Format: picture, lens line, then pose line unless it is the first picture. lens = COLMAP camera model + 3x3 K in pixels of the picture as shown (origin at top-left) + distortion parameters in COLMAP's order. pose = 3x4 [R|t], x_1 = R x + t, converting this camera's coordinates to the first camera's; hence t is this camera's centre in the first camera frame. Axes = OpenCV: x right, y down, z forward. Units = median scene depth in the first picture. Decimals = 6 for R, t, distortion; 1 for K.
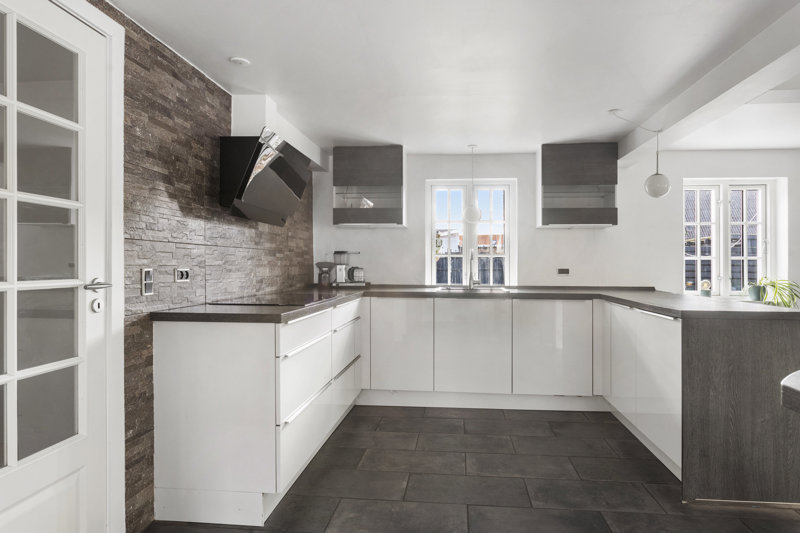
lens RADIAL K [[469.5, 0, 386.0], [0, 469.5, 266.0], [0, 0, 1]] dist [0.002778, 0.001187]
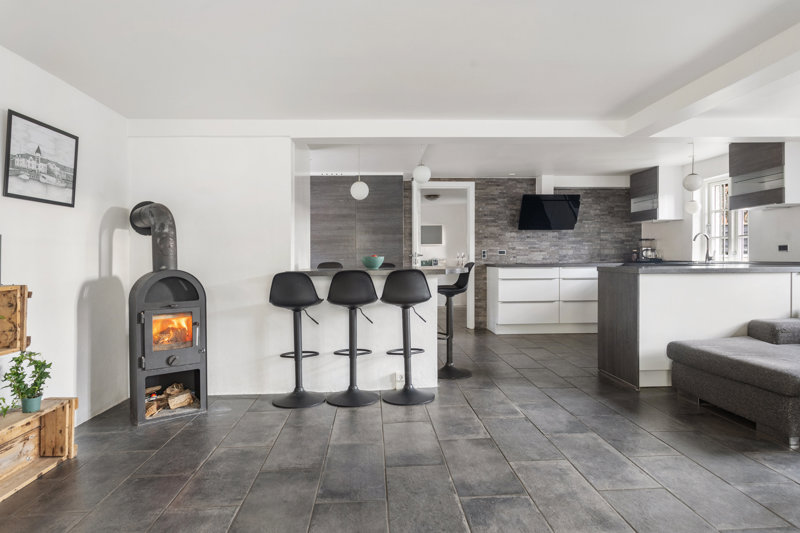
lens RADIAL K [[462.1, 0, 400.0], [0, 462.1, 266.5], [0, 0, 1]] dist [-0.002290, -0.000880]
pose [[0.140031, 0.012638, -0.990067, 2.012776], [0.003289, 0.999907, 0.013228, 0.057489], [0.990142, -0.005109, 0.139976, -0.024748]]
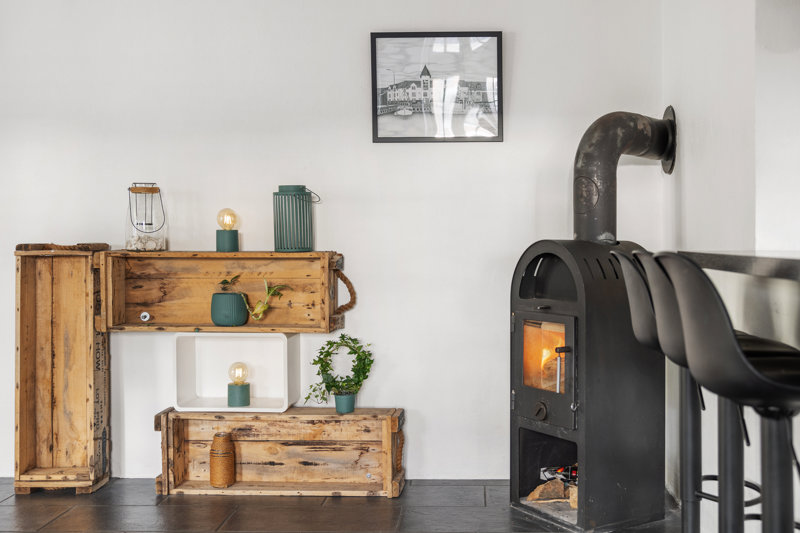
lens RADIAL K [[970.7, 0, 400.0], [0, 970.7, 266.5], [0, 0, 1]] dist [0.020885, 0.023658]
pose [[-0.998485, -0.001113, -0.055020, 1.026598], [-0.003192, 0.999283, 0.037715, 0.065981], [0.054938, 0.037833, -0.997773, 0.886940]]
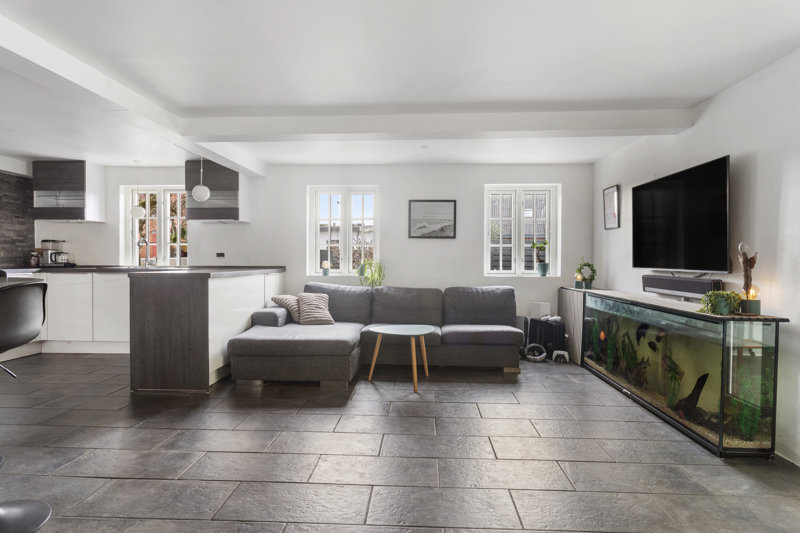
lens RADIAL K [[462.1, 0, 400.0], [0, 462.1, 266.5], [0, 0, 1]] dist [-0.002290, -0.000880]
pose [[0.998884, -0.002563, 0.047155, 1.281816], [0.002224, 0.999971, 0.007239, 0.056144], [-0.047172, -0.007126, 0.998861, -0.534309]]
